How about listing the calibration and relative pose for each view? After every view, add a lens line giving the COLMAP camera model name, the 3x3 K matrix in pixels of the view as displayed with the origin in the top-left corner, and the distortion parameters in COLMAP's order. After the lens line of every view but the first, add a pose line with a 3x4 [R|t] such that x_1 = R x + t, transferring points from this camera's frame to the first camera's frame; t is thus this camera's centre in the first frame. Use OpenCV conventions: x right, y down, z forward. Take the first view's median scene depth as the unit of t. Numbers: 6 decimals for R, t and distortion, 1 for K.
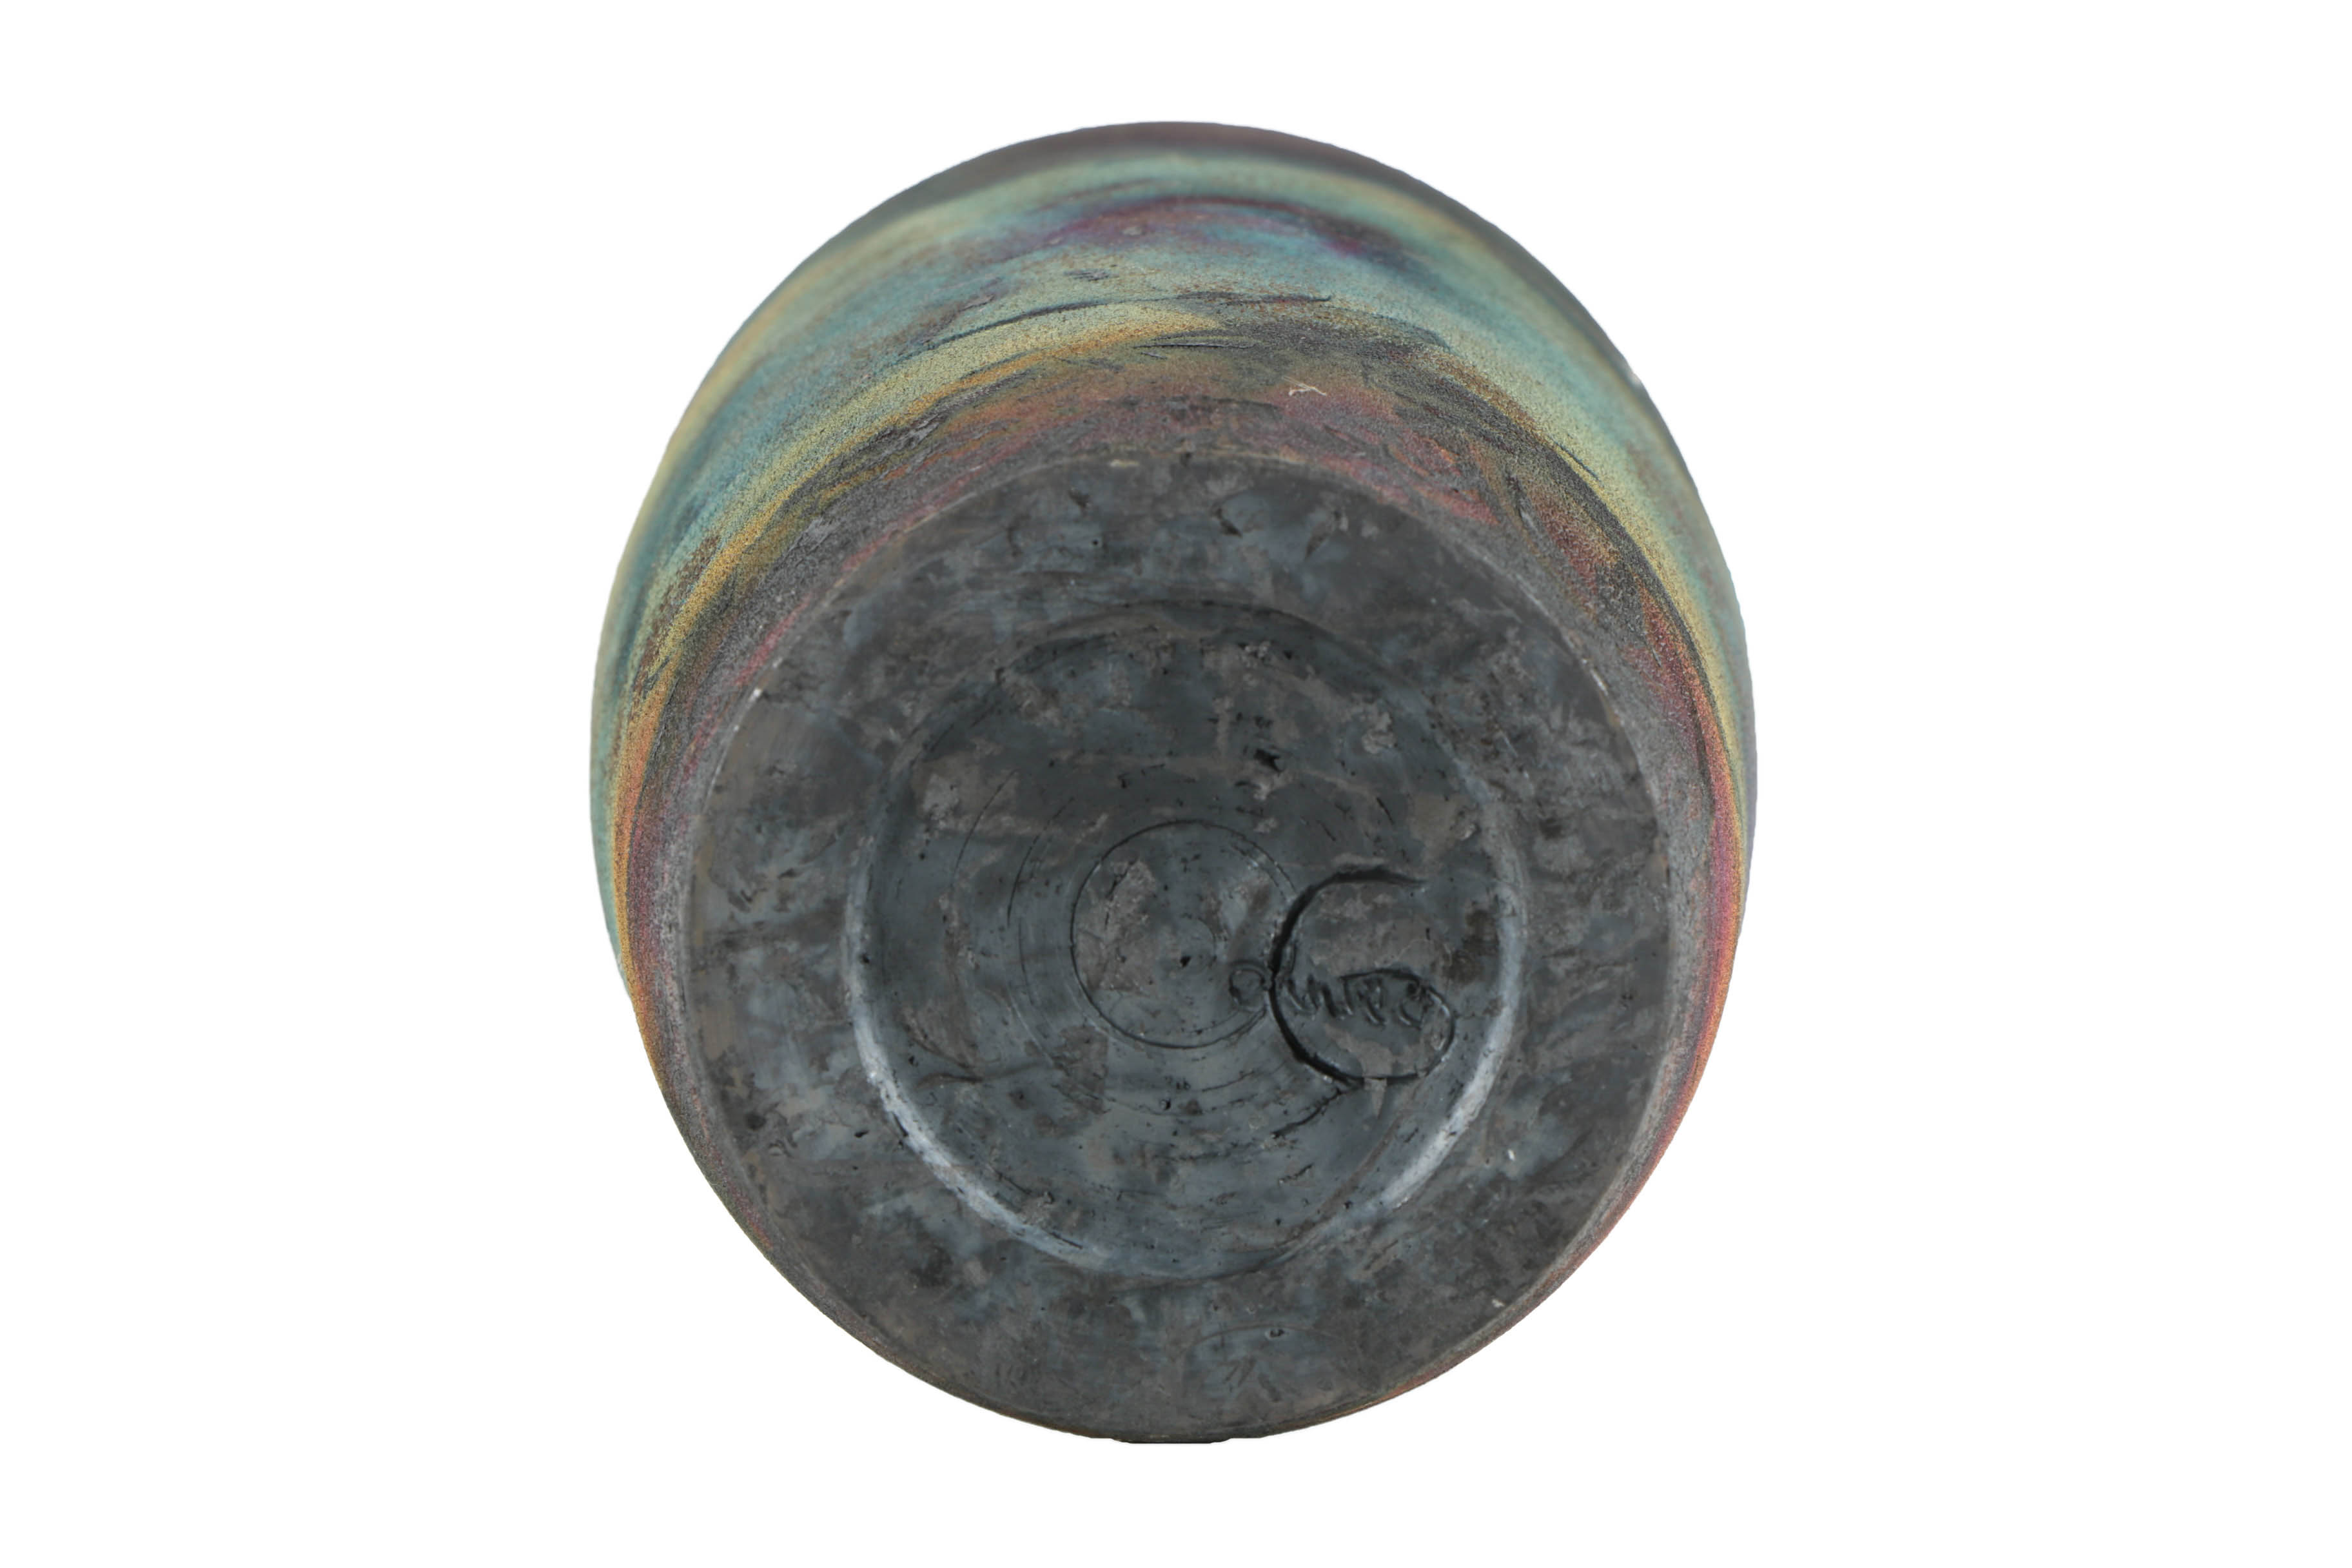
lens RADIAL K [[7402.2, 0, 1167.7], [0, 7402.2, 785.3], [0, 0, 1]] dist [0.140757, 0.000000]
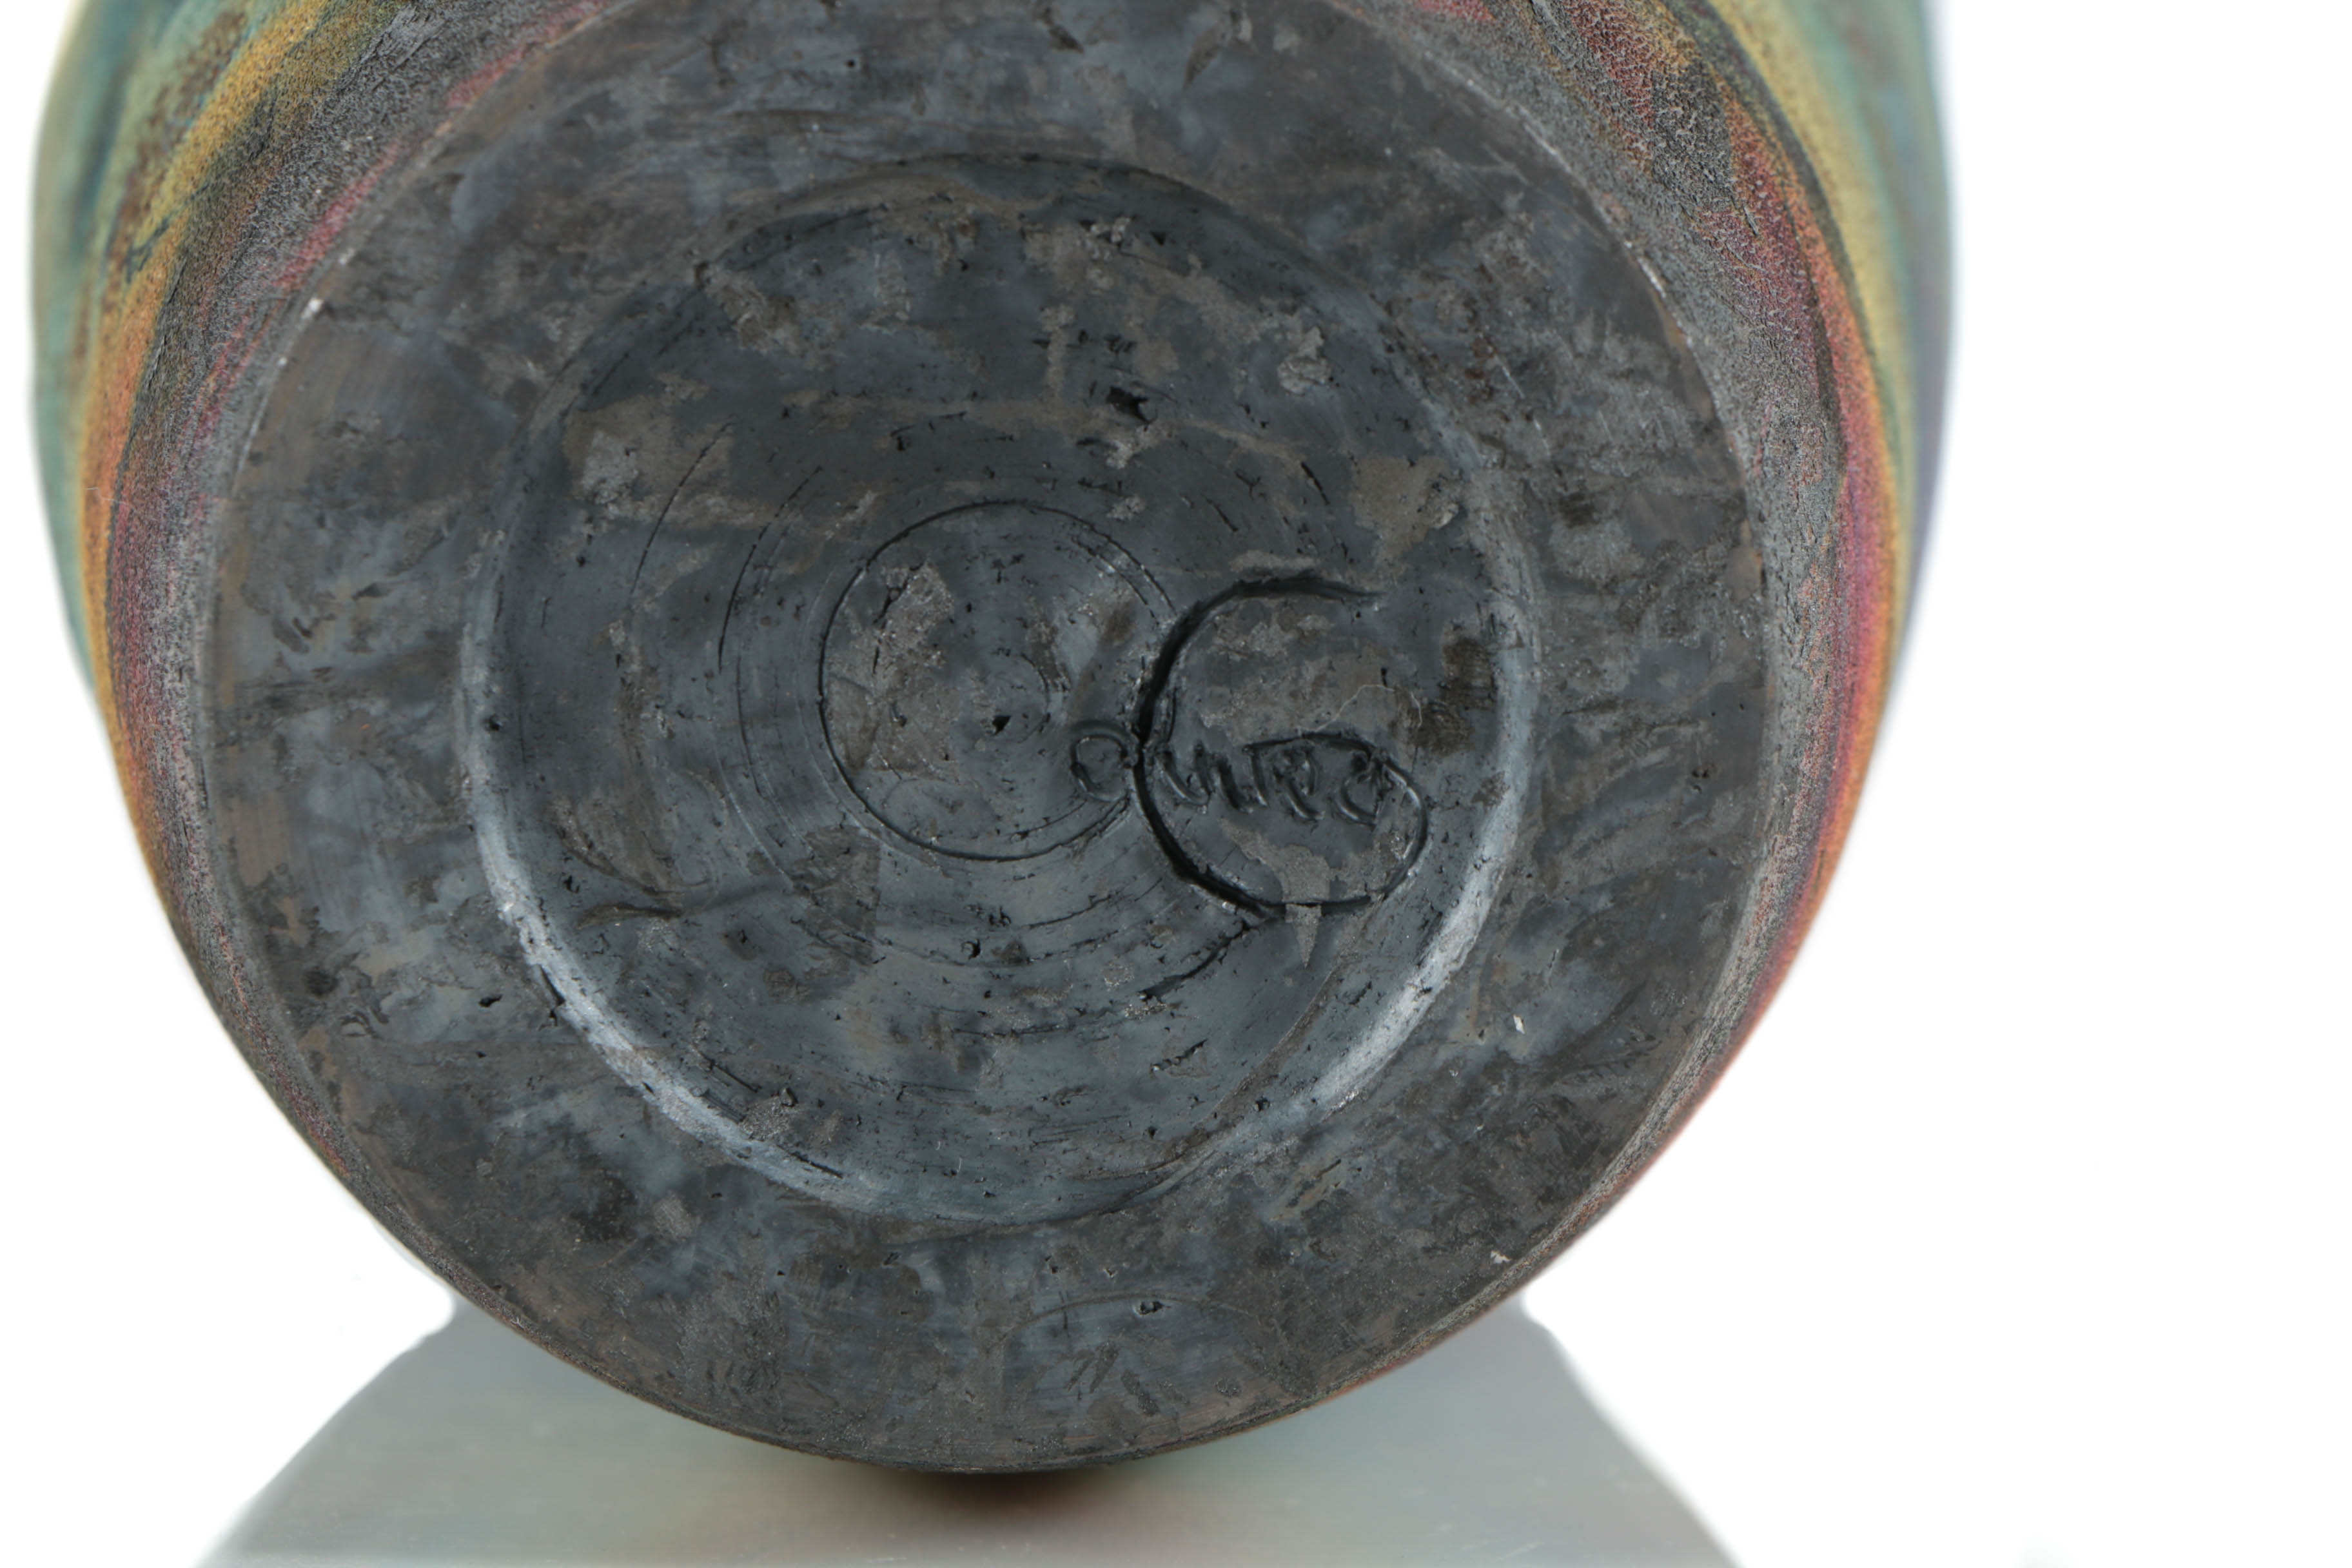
lens RADIAL K [[14493.6, 0, 1181.7], [0, 14493.6, 781.2], [0, 0, 1]] dist [0.968627, 0.000000]
pose [[0.999933, -0.008940, 0.007354, 0.008674], [0.008478, 0.998128, 0.060564, -0.046137], [-0.007881, -0.060497, 0.998137, -0.235875]]
